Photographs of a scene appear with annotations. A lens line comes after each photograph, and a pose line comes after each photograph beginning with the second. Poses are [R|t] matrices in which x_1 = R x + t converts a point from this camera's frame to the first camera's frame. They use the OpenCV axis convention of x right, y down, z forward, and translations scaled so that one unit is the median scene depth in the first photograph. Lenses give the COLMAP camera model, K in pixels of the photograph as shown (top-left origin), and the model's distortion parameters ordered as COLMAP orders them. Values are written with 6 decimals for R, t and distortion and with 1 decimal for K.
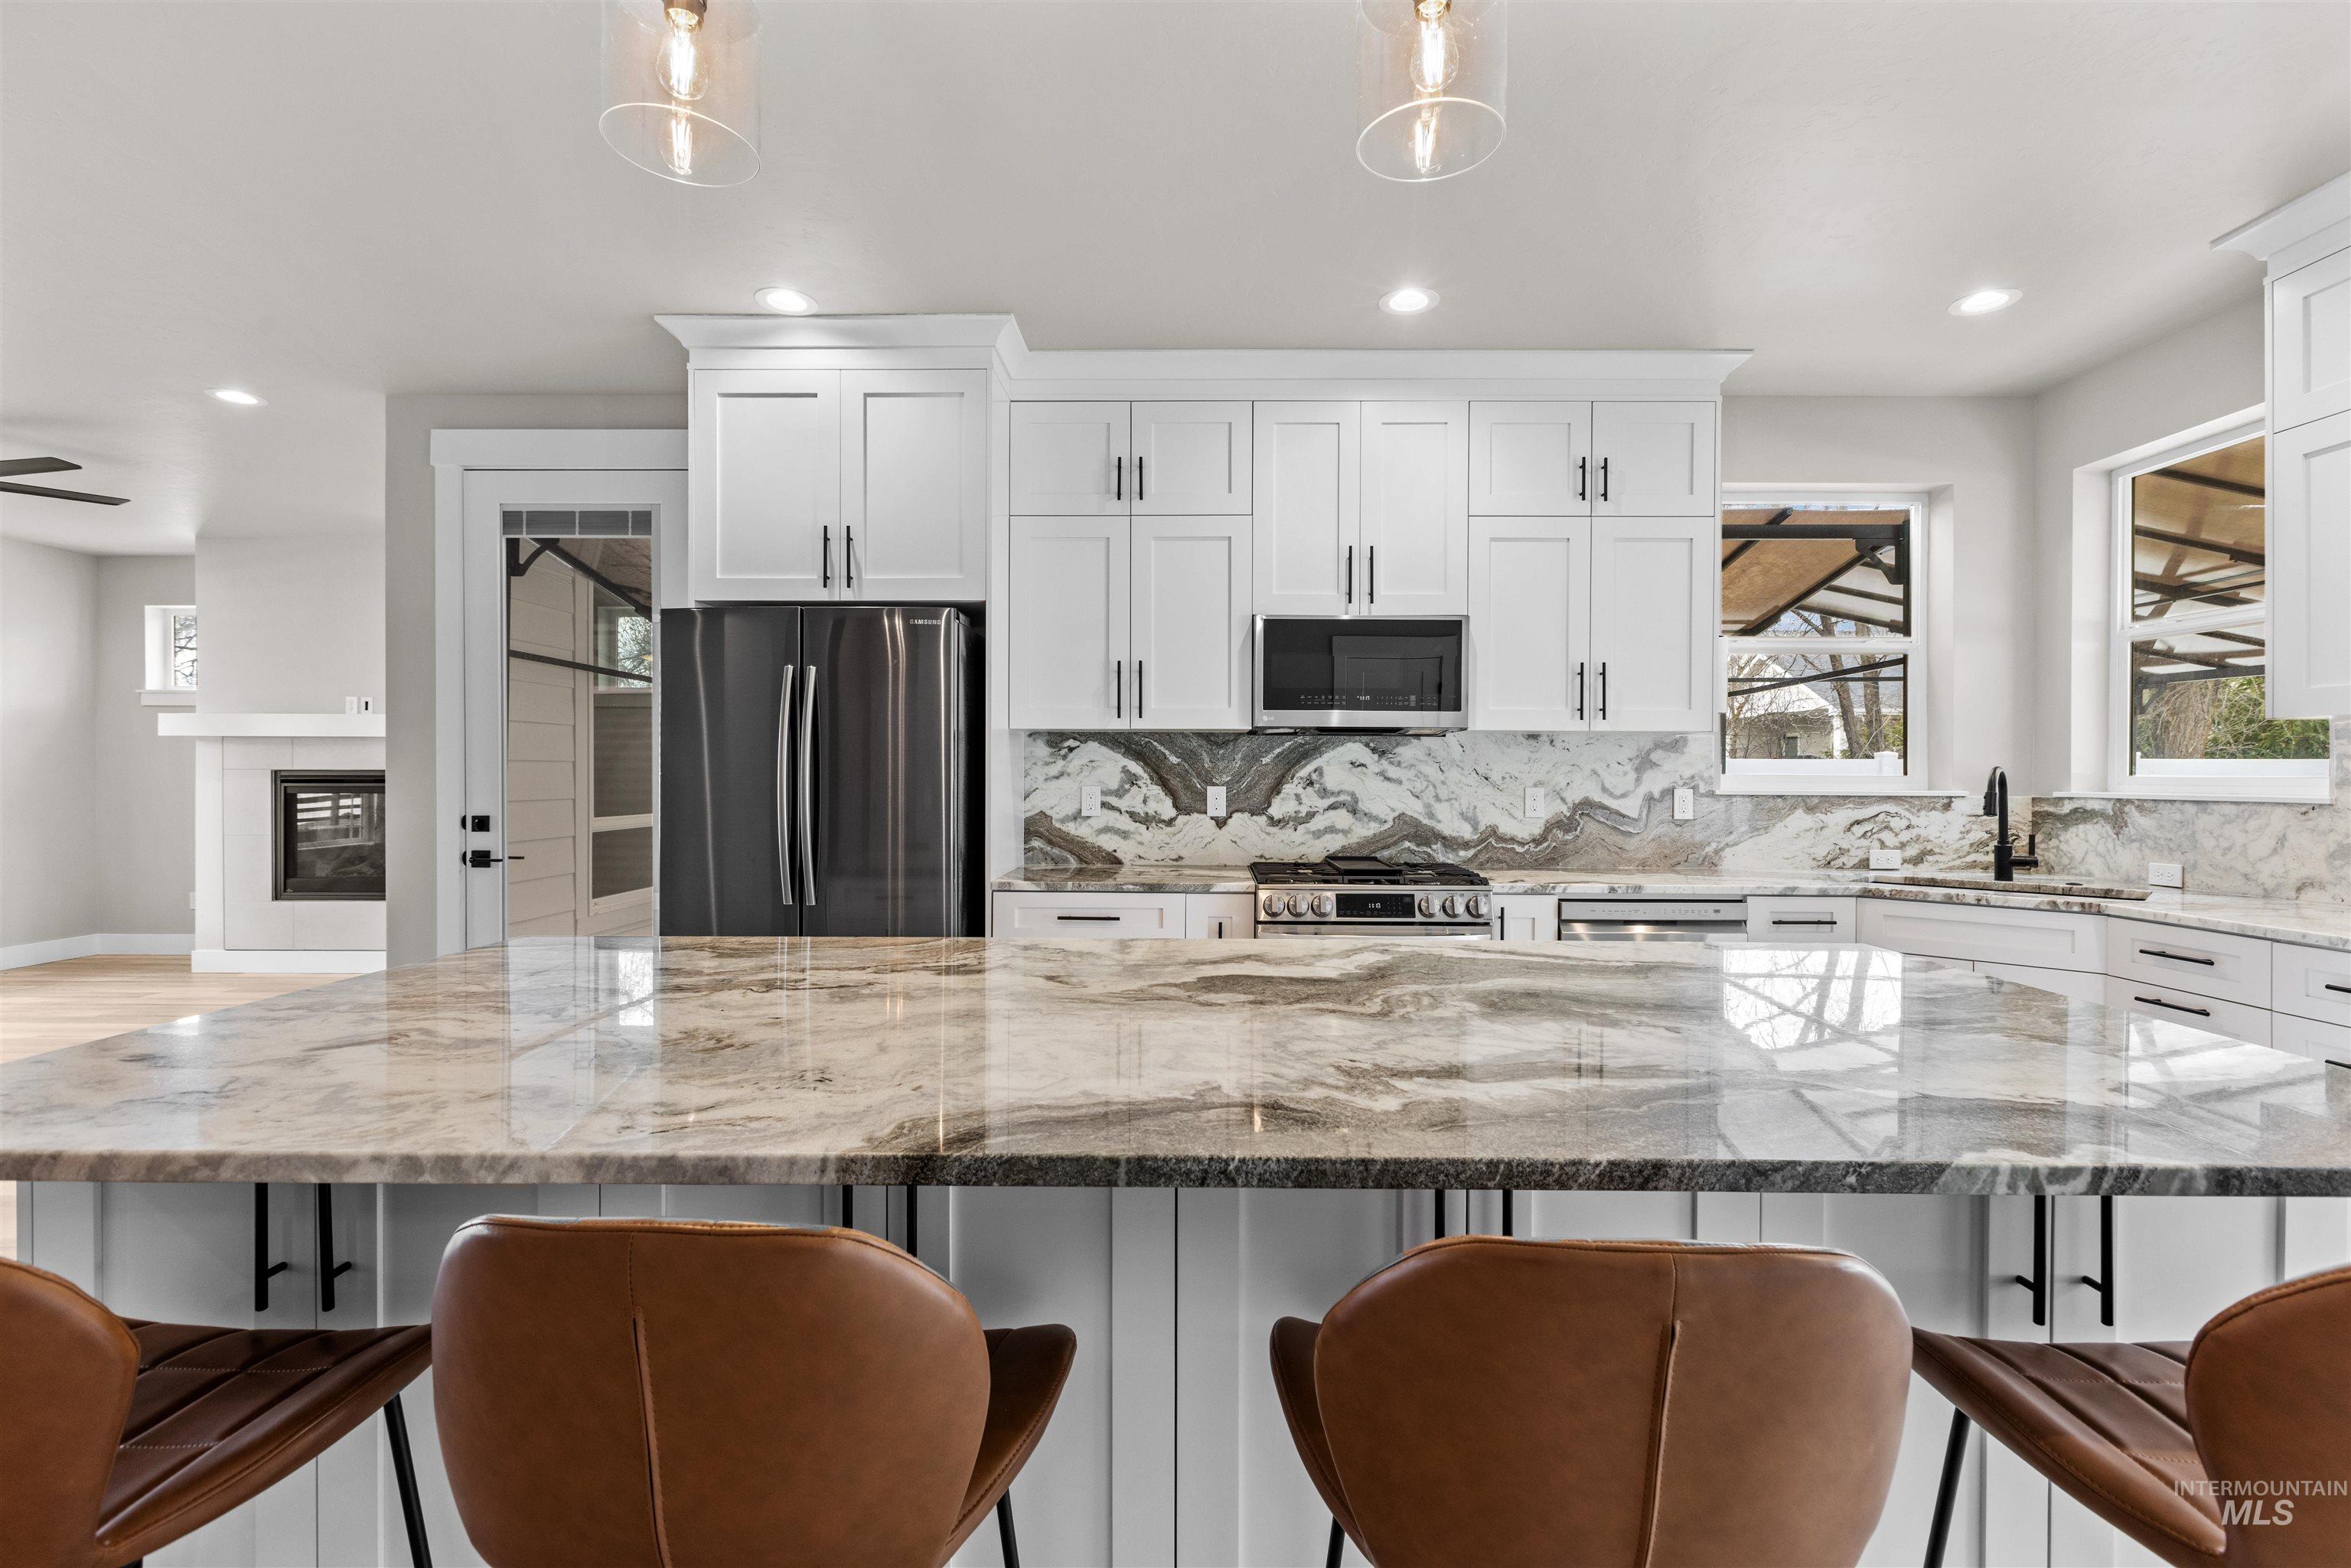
lens RADIAL K [[1058.3, 0, 1165.2], [0, 1058.3, 779.7], [0, 0, 1]] dist [-0.002609, -0.000156]
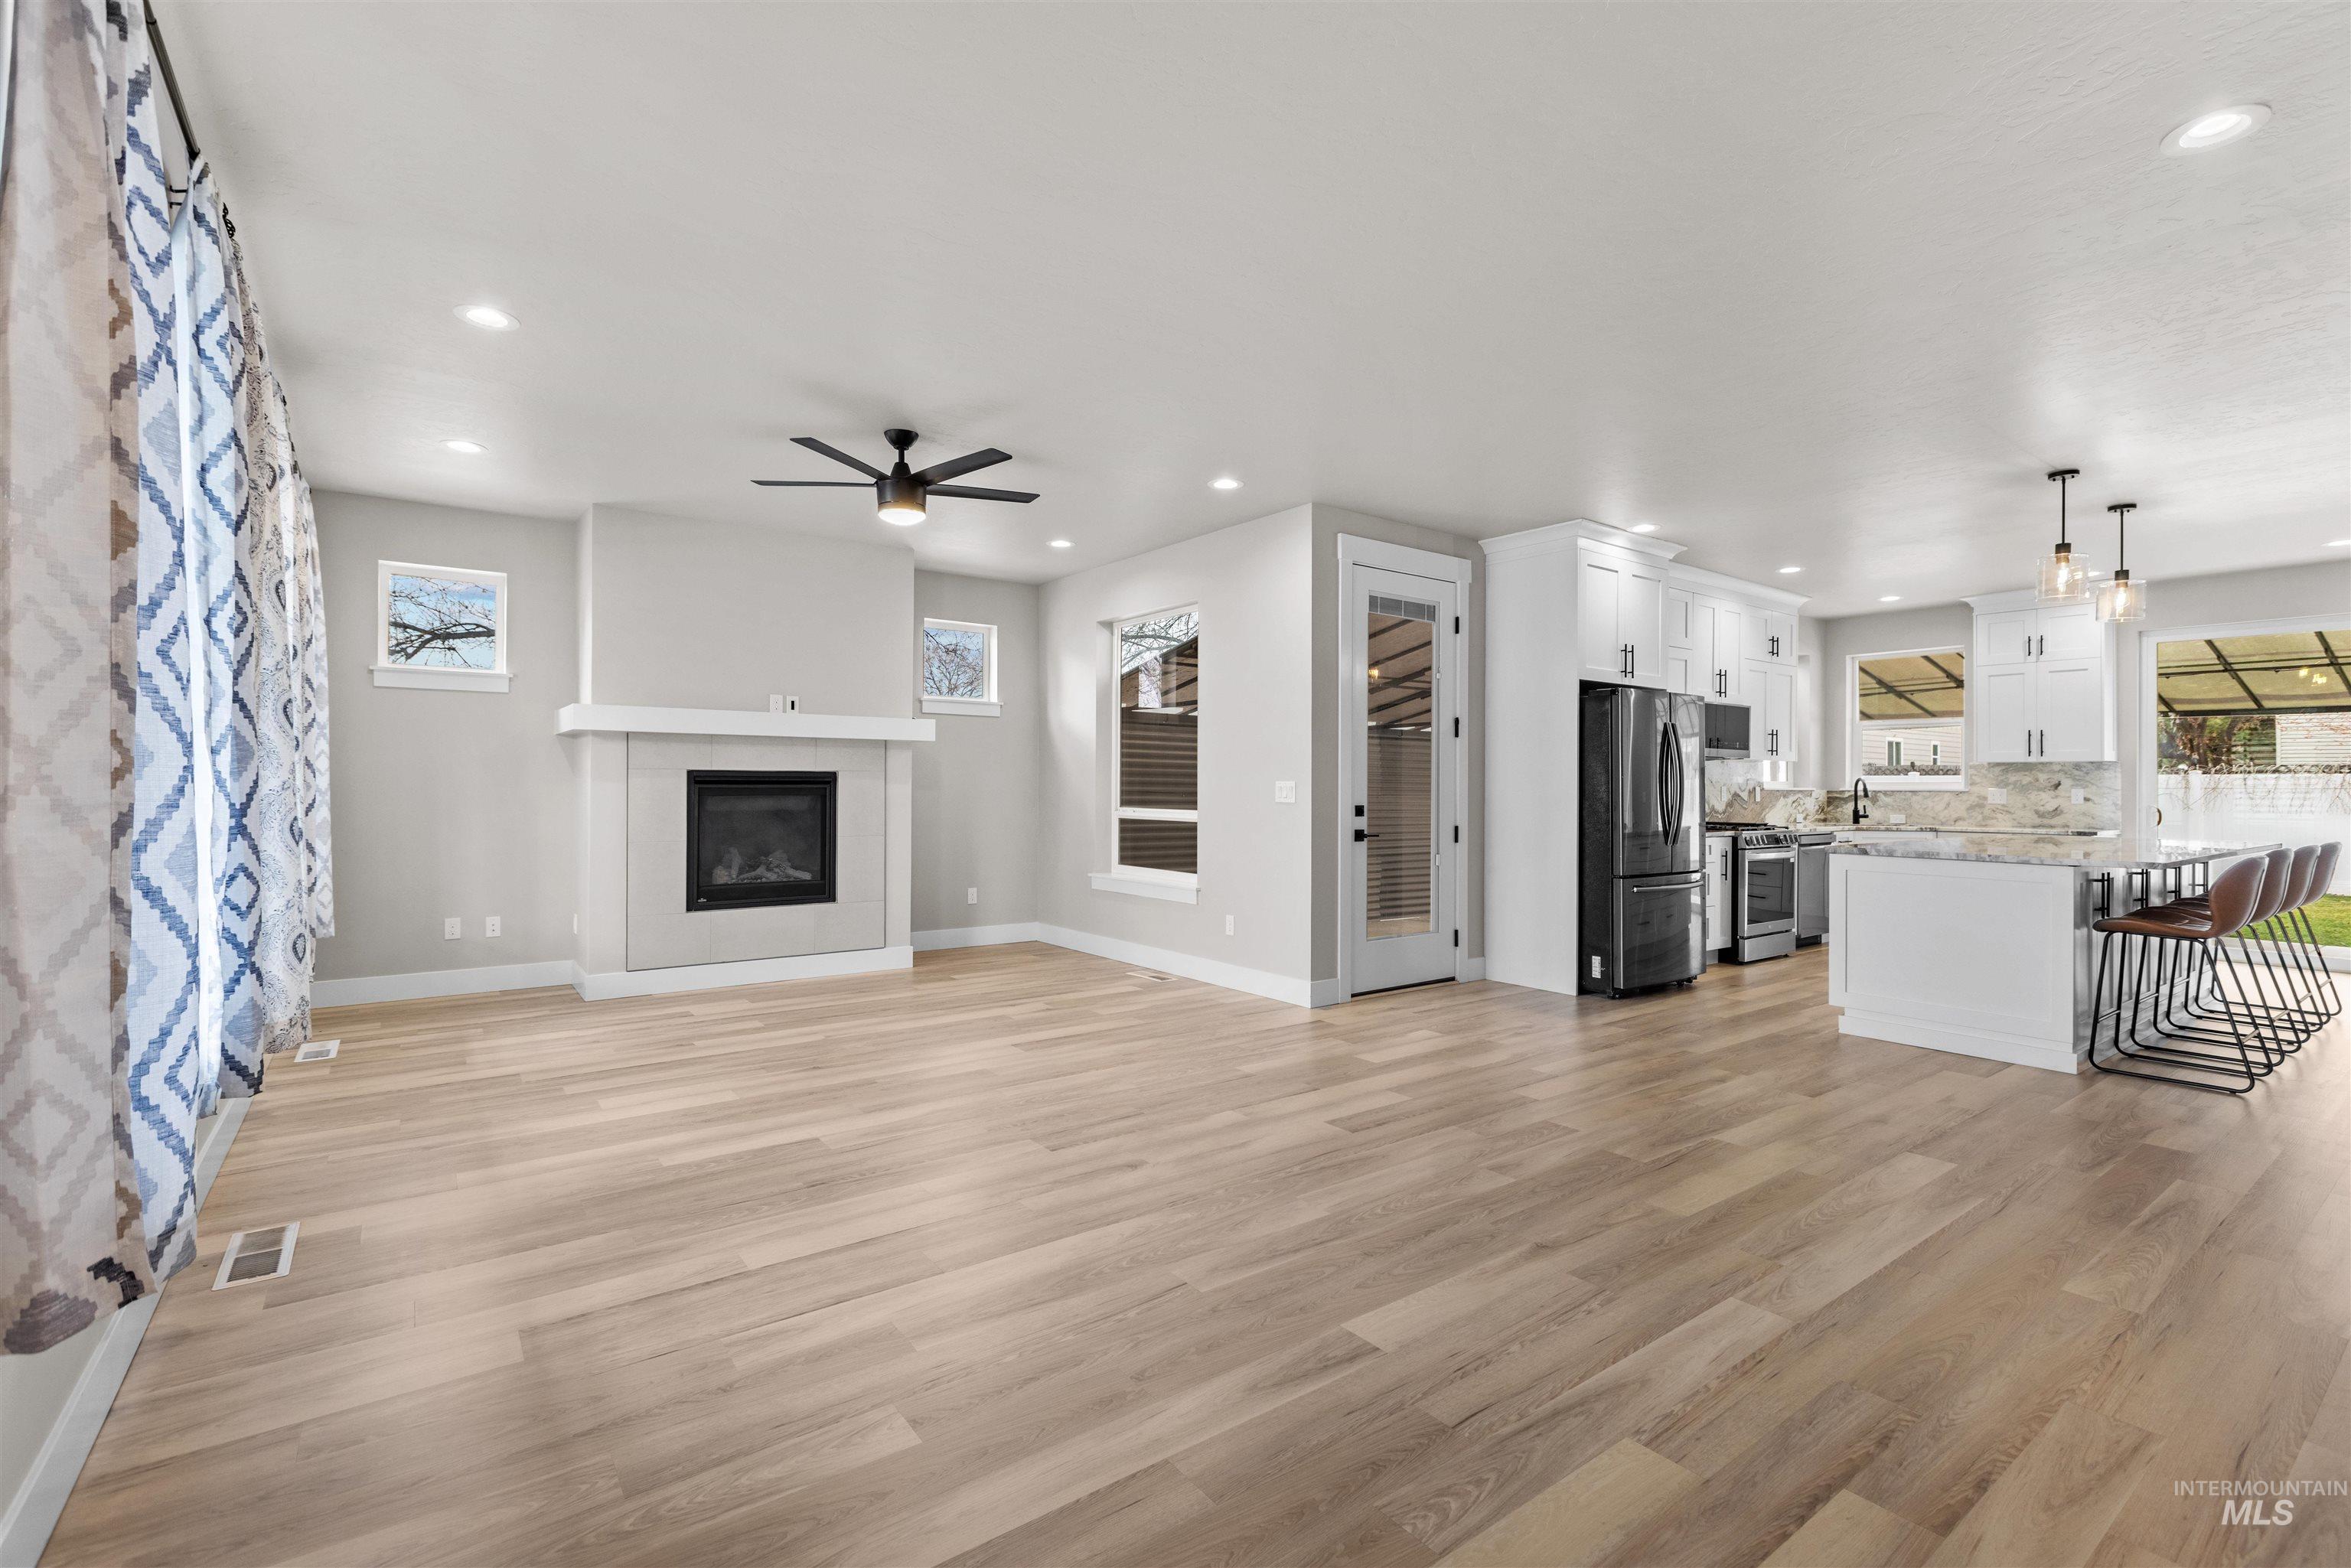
lens RADIAL K [[1081.8, 0, 1171.9], [0, 1081.8, 778.3], [0, 0, 1]] dist [-0.009057, 0.000321]
pose [[0.789198, 0.005314, 0.614116, -1.803295], [0.000077, 0.999962, -0.008753, 0.009847], [-0.614139, 0.006955, 0.789167, -0.000630]]
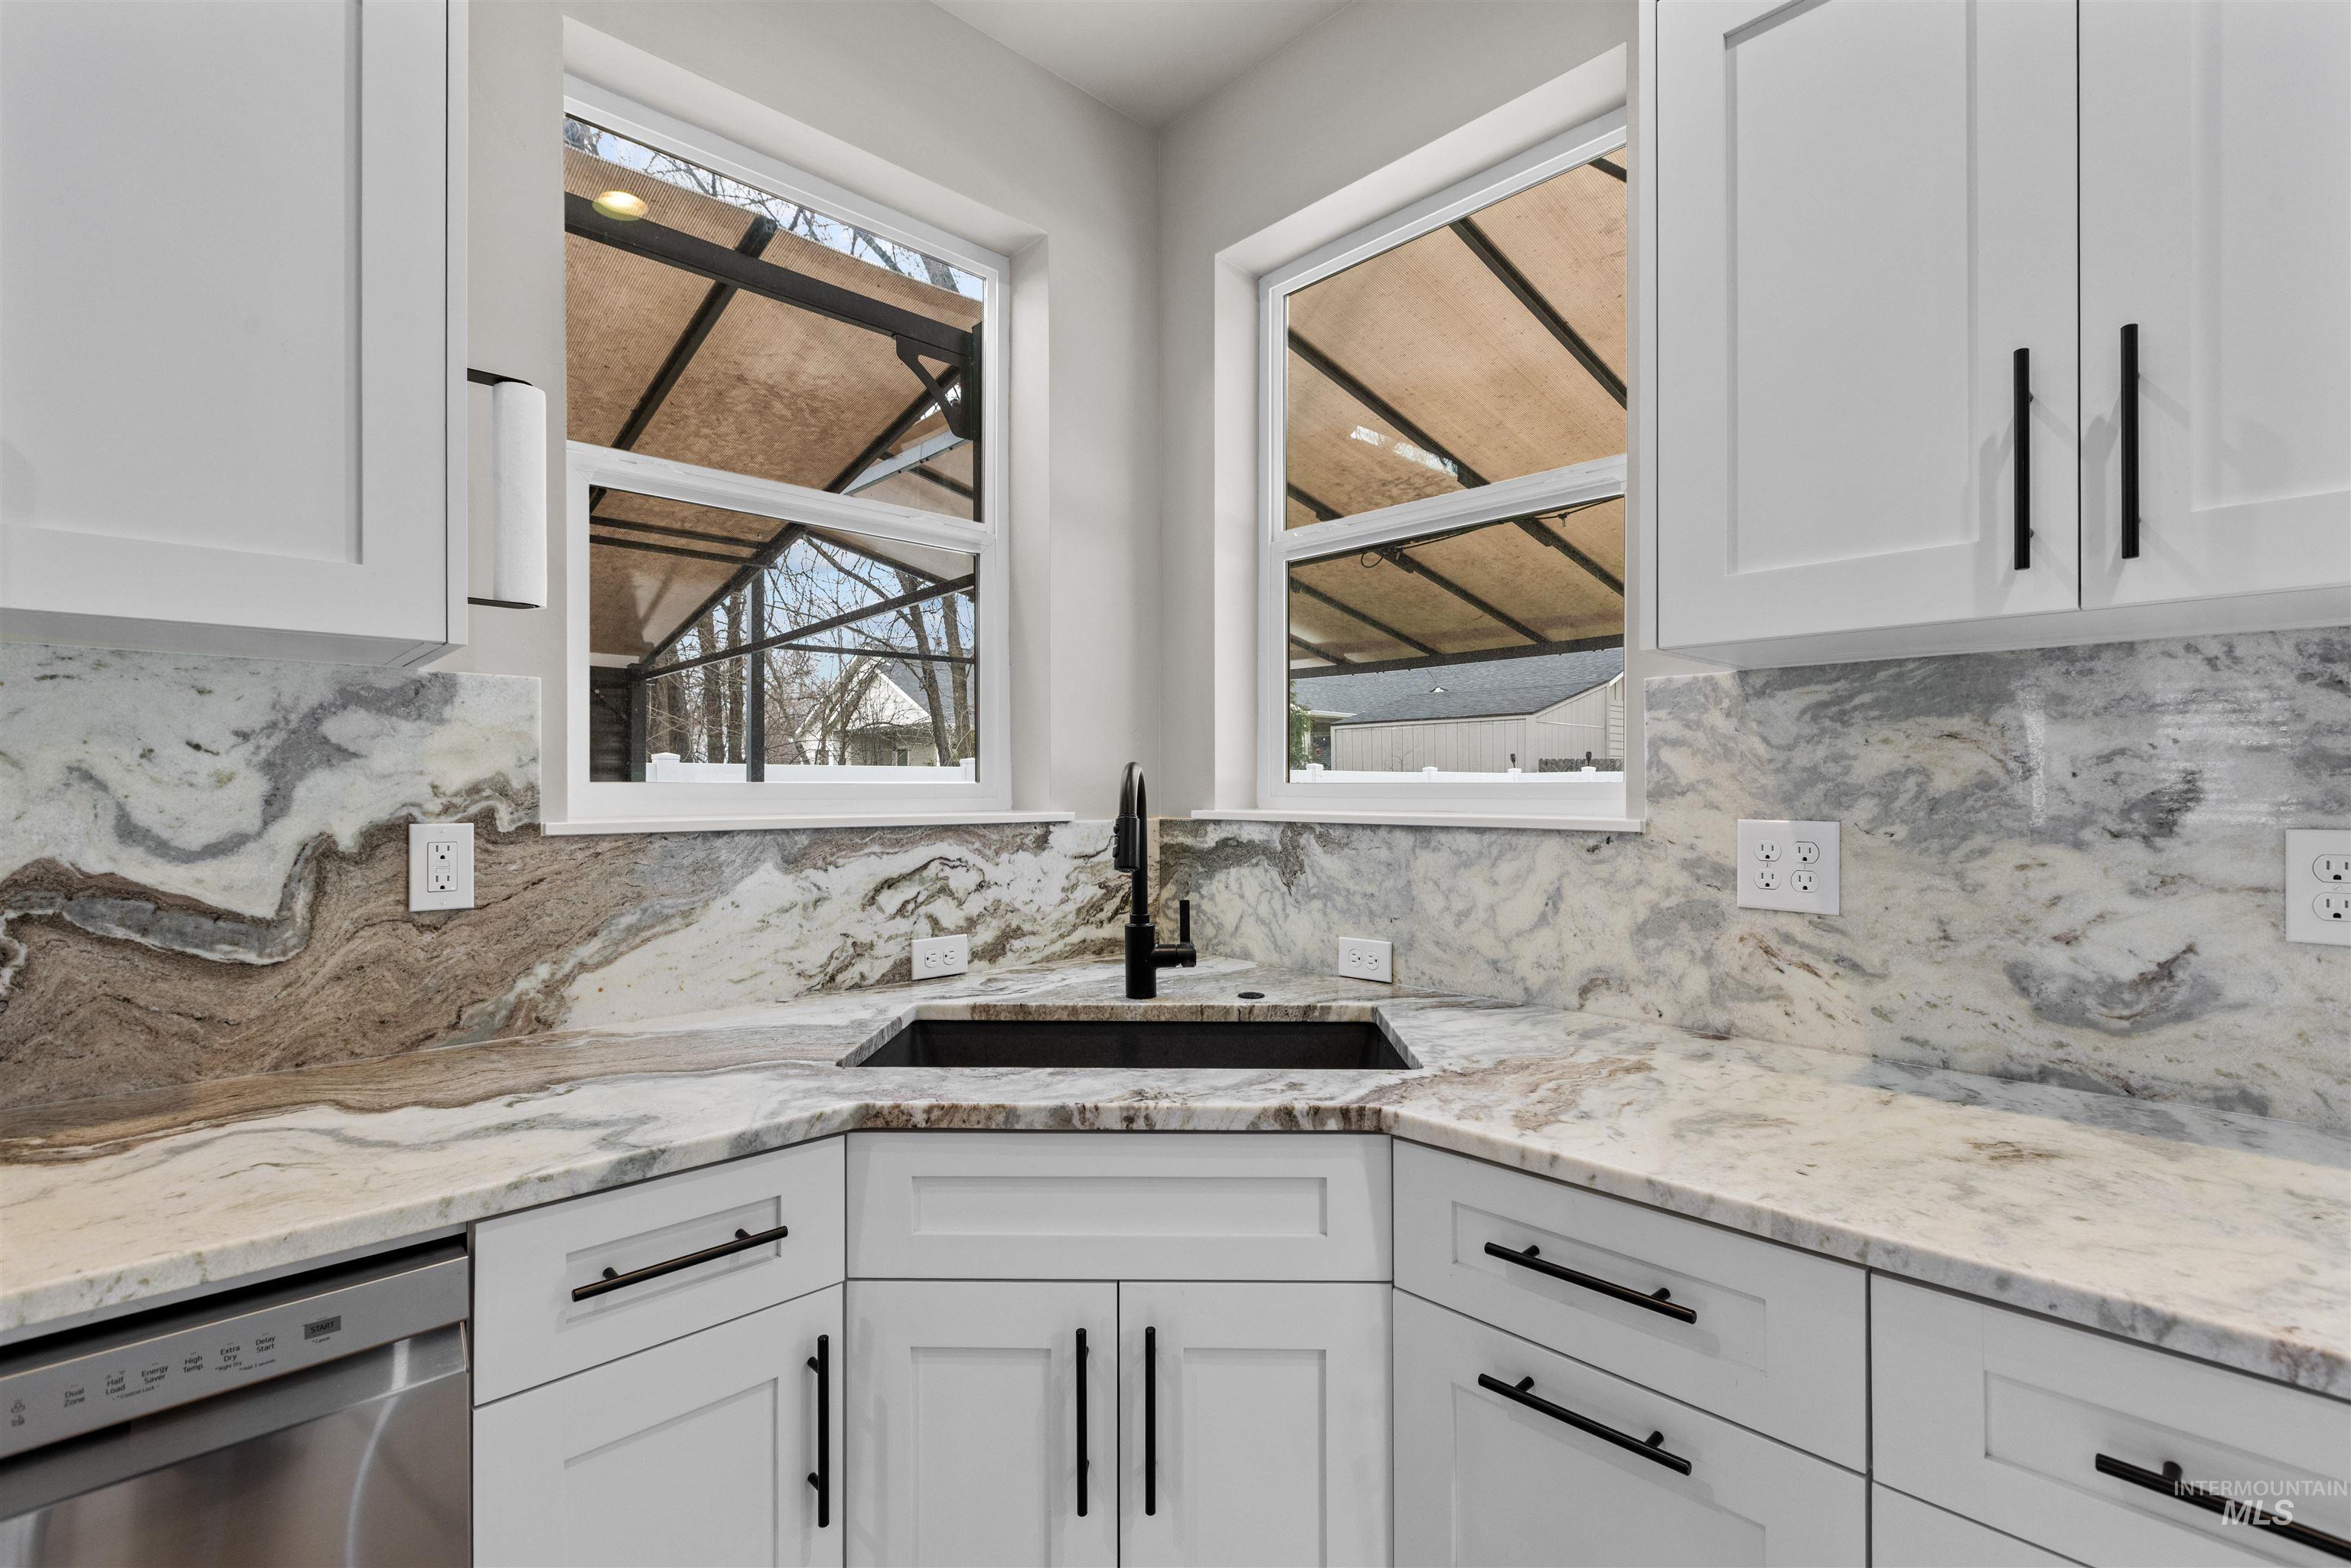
lens RADIAL K [[1072.3, 0, 1198.1], [0, 1072.3, 776.1], [0, 0, 1]] dist [-0.002214, 0.000172]
pose [[0.696196, 0.002039, 0.717849, 0.410268], [0.008108, 0.999910, -0.010703, -0.001021], [-0.717806, 0.013272, 0.696116, 0.571788]]
